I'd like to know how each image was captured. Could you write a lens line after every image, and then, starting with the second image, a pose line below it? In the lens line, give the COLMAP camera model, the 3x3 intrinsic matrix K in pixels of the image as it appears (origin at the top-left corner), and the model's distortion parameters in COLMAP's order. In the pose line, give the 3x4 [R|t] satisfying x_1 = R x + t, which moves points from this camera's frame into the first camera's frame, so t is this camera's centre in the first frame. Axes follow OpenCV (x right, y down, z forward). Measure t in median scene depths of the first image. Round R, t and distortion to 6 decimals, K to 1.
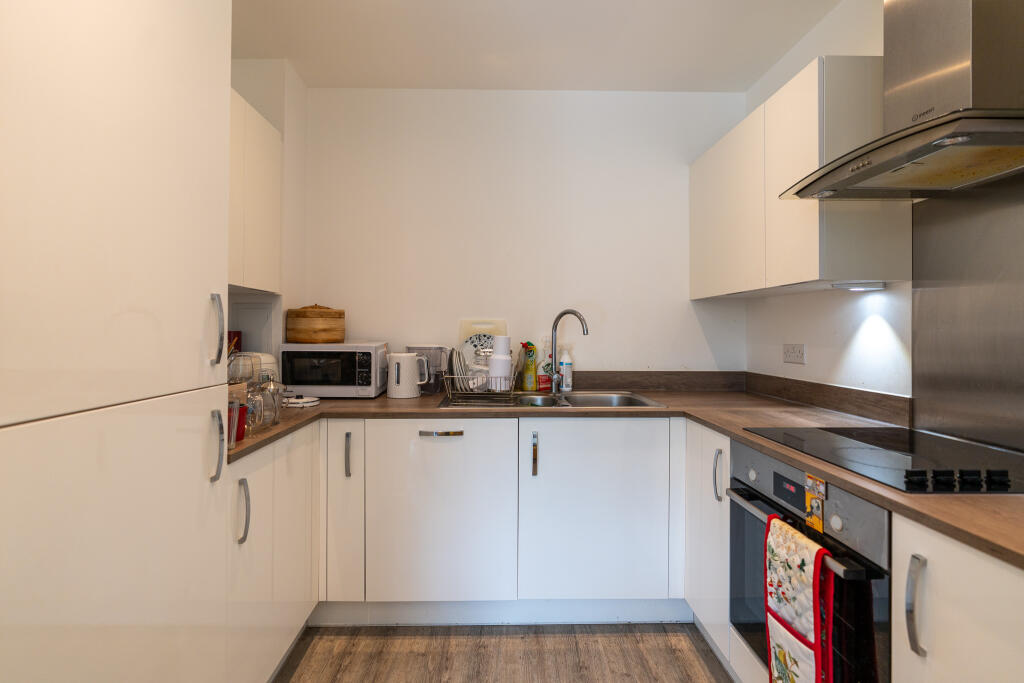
lens RADIAL K [[461.6, 0, 514.0], [0, 461.6, 332.0], [0, 0, 1]] dist [-0.008375, 0.002165]
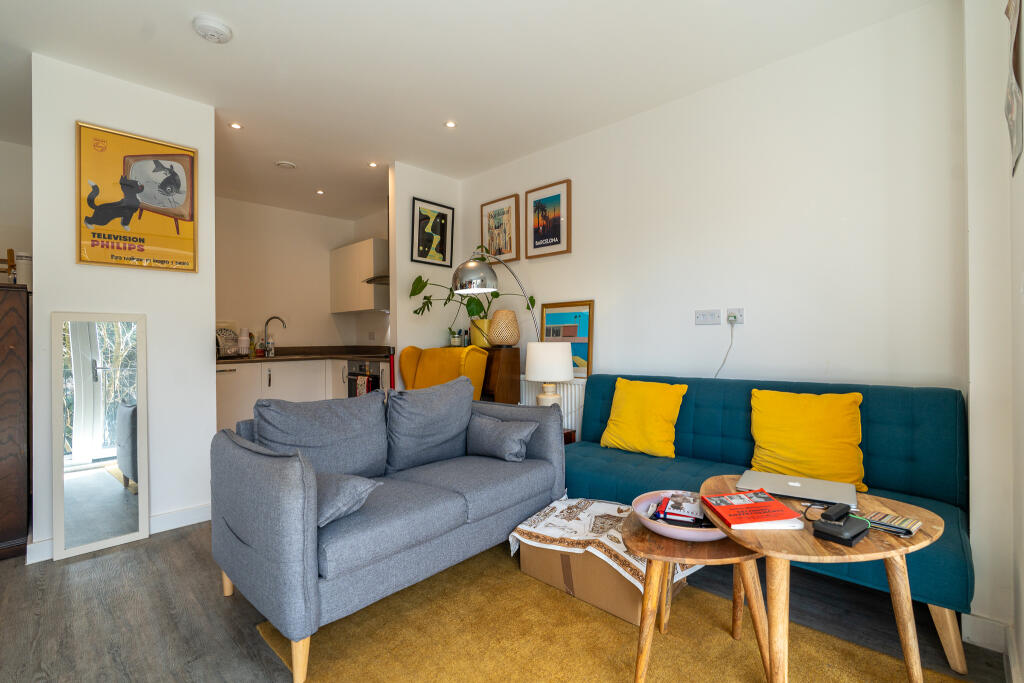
lens RADIAL K [[461.6, 0, 507.5], [0, 461.6, 335.0], [0, 0, 1]] dist [-0.008375, 0.002165]
pose [[0.725338, -0.008905, 0.688335, -0.721596], [0.013019, 0.999915, -0.000783, 0.065598], [-0.688270, 0.009529, 0.725392, -1.630521]]
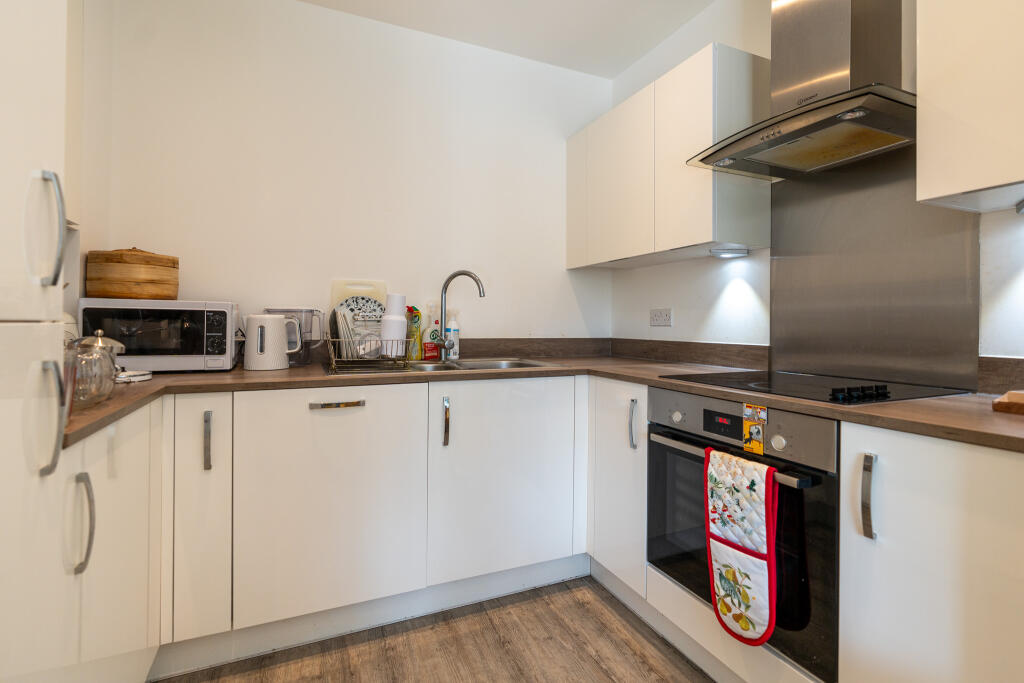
lens RADIAL K [[461.6, 0, 502.4], [0, 461.6, 323.9], [0, 0, 1]] dist [-0.008375, 0.002165]
pose [[0.928388, 0.001783, 0.371609, -0.194018], [-0.002268, 0.999997, 0.000868, 0.074284], [-0.371606, -0.001649, 0.928389, 0.124262]]
